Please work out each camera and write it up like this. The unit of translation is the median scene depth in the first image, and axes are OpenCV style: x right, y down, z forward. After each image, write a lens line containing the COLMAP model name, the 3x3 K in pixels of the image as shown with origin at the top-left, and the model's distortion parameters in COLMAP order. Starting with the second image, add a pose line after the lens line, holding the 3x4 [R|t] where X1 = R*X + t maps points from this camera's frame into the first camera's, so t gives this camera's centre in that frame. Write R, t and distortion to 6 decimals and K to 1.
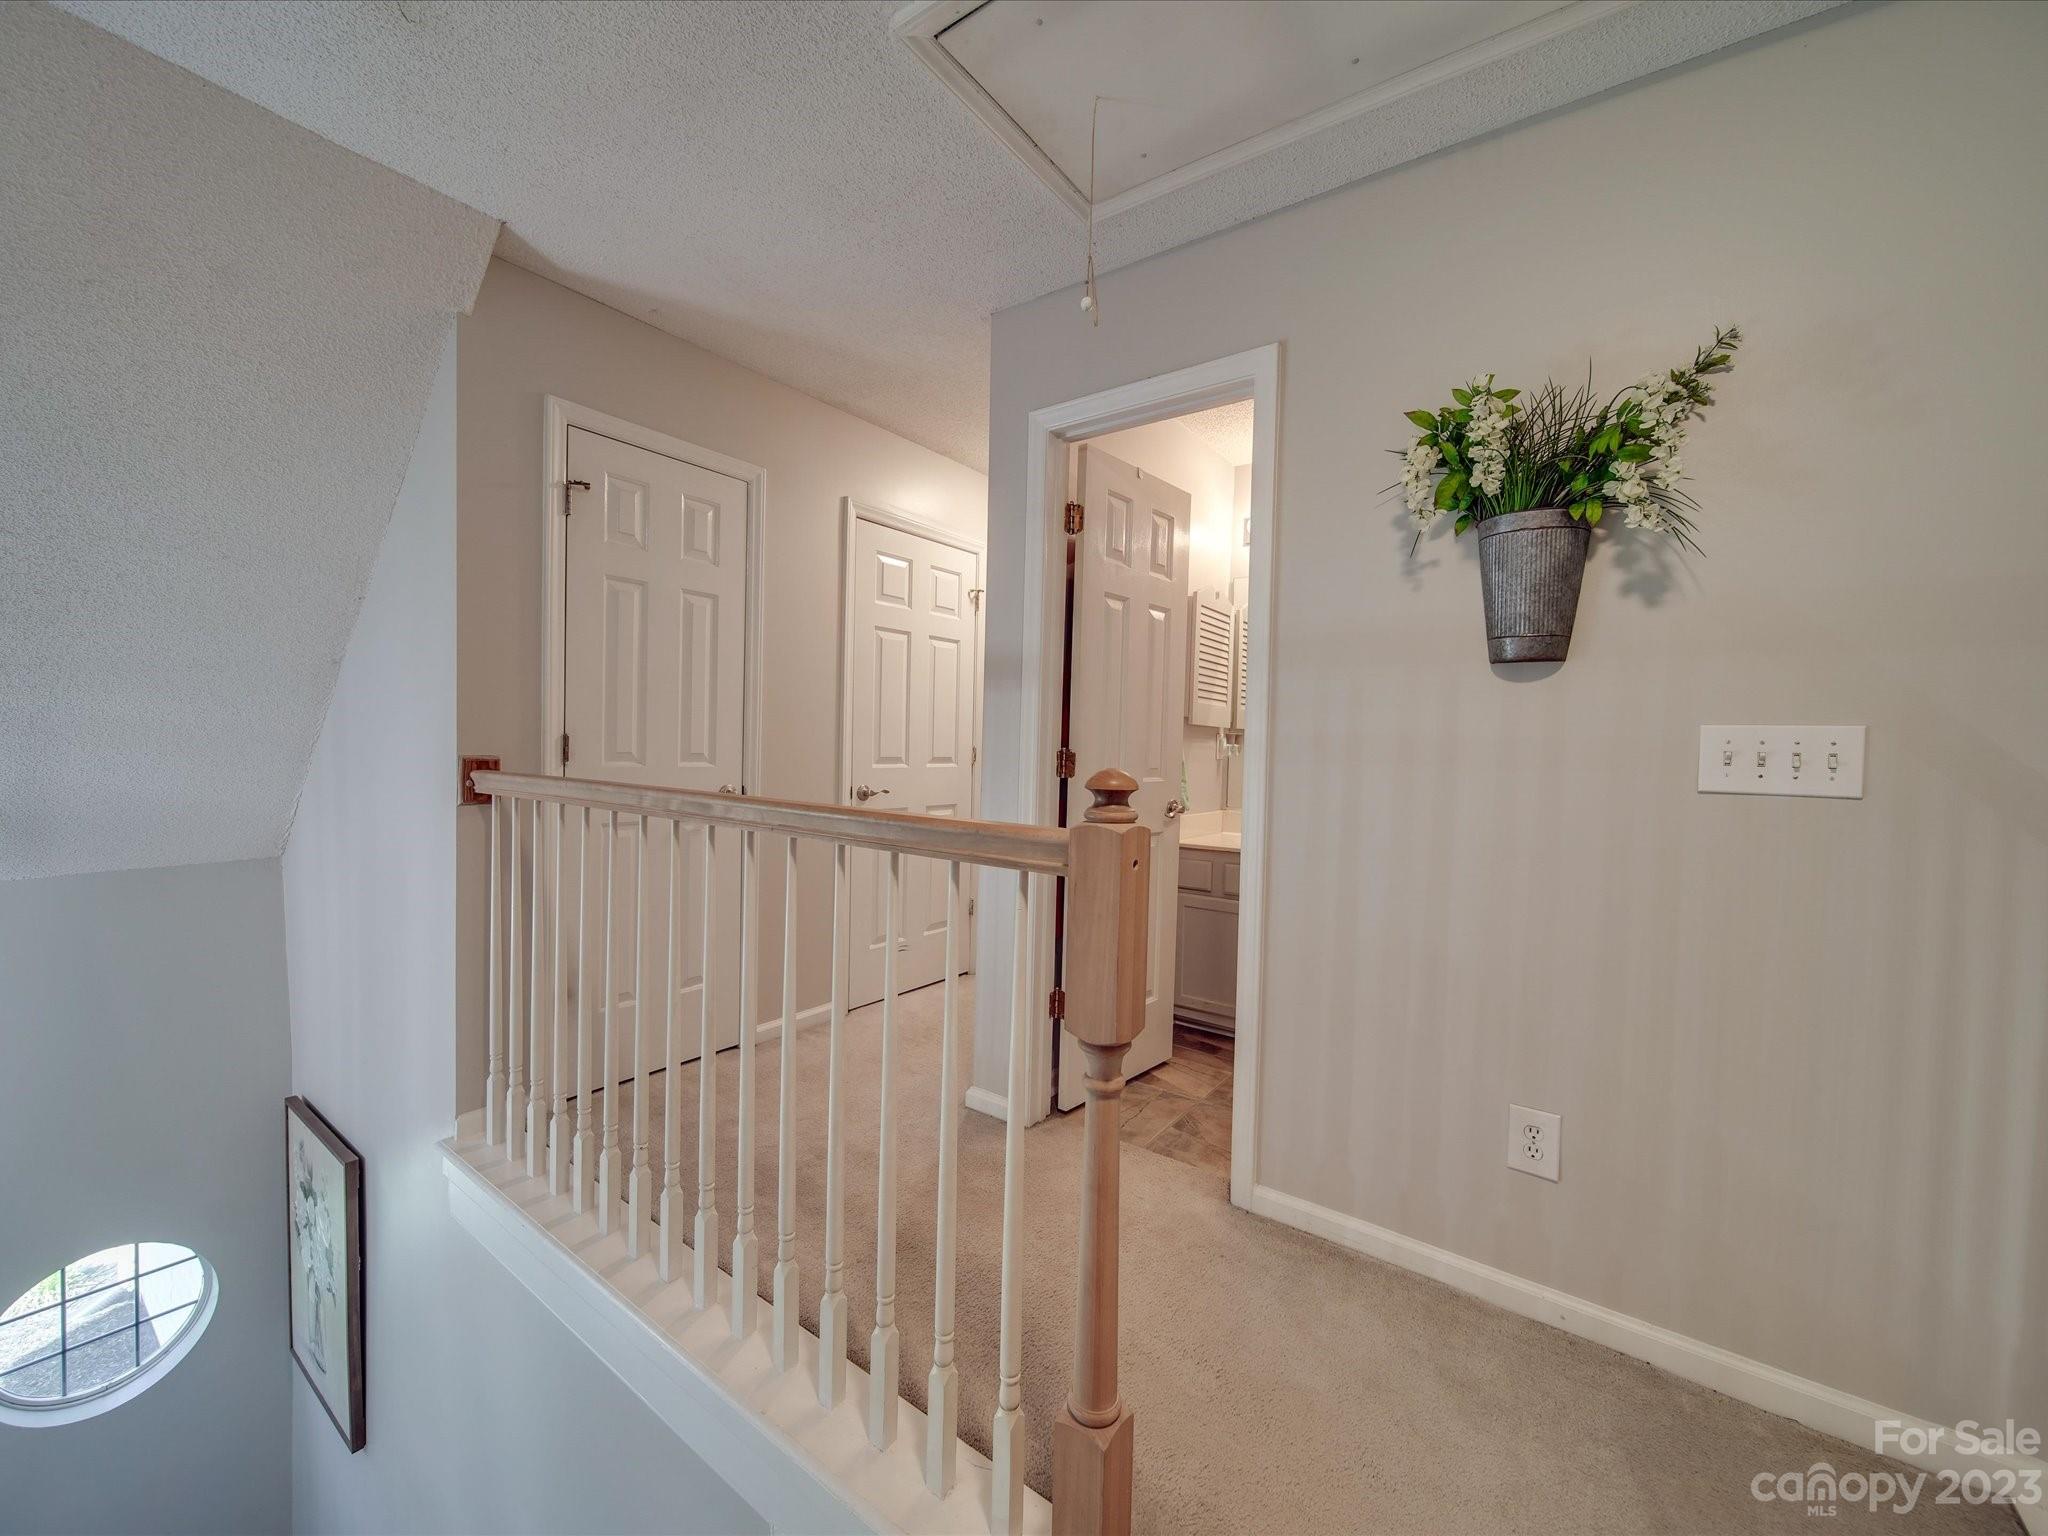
lens RADIAL K [[806.2, 0, 1027.9], [0, 806.2, 767.7], [0, 0, 1]] dist [0.000914, -0.001747]
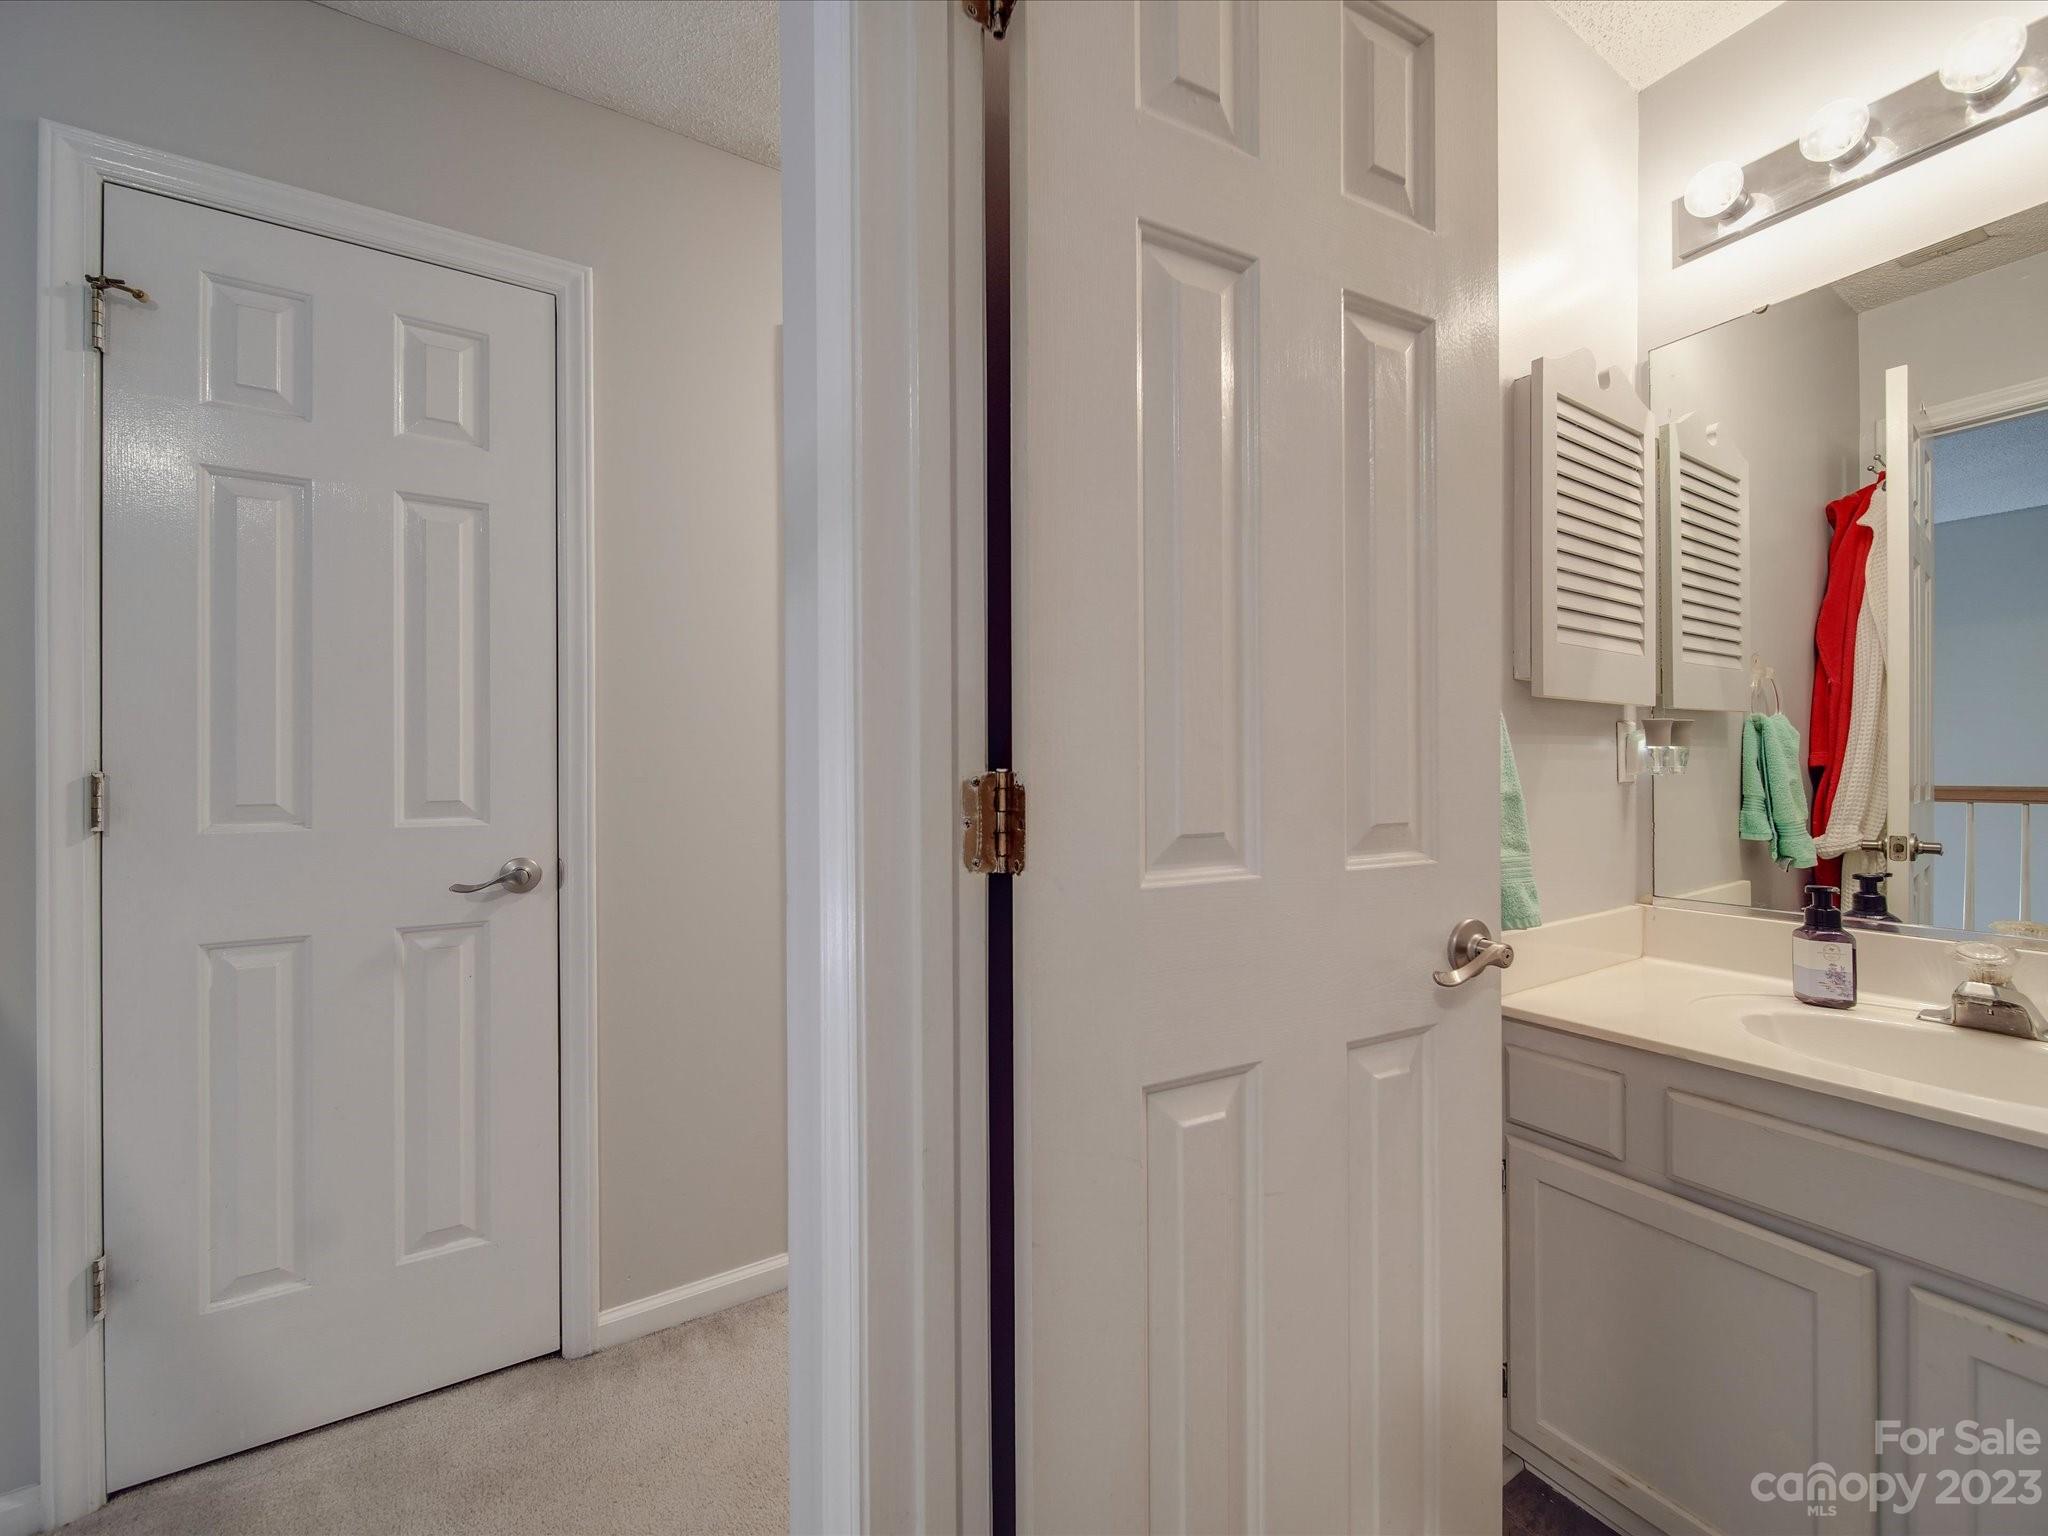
lens RADIAL K [[806.2, 0, 1027.9], [0, 806.2, 767.7], [0, 0, 1]] dist [0.000914, -0.001747]
pose [[0.923644, -0.031919, -0.381921, 0.128250], [0.020426, 0.999209, -0.034110, -0.012007], [0.382708, 0.023705, 0.923565, 0.574481]]
